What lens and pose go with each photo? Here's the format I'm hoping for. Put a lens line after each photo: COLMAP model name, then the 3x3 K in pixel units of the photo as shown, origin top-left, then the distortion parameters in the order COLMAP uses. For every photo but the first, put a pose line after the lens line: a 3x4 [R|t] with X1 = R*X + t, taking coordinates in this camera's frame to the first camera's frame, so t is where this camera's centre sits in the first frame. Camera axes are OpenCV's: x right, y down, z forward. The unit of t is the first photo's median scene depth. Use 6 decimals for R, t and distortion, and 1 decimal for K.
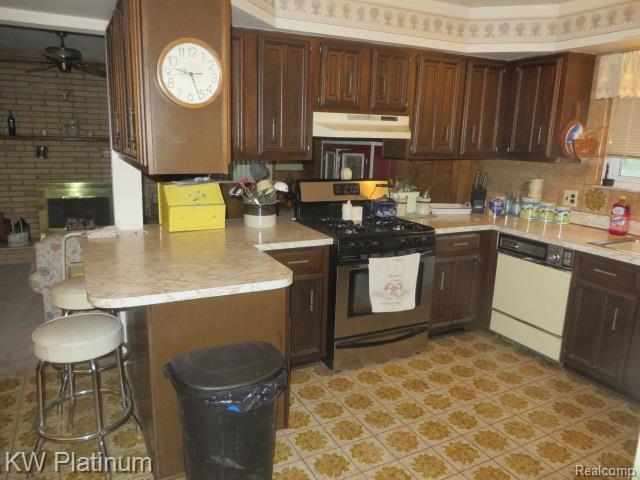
lens RADIAL K [[481.3, 0, 320.4], [0, 481.3, 242.1], [0, 0, 1]] dist [-0.013260, 0.000940]
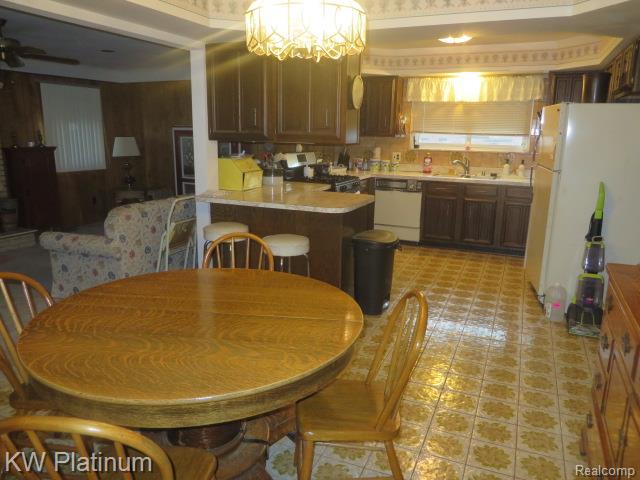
lens RADIAL K [[481.3, 0, 319.8], [0, 481.3, 239.8], [0, 0, 1]] dist [-0.013260, 0.000940]
pose [[0.777397, -0.156542, 0.609220, -0.899610], [0.143507, 0.987133, 0.070526, 0.048825], [-0.612421, 0.032601, 0.789859, -0.241717]]
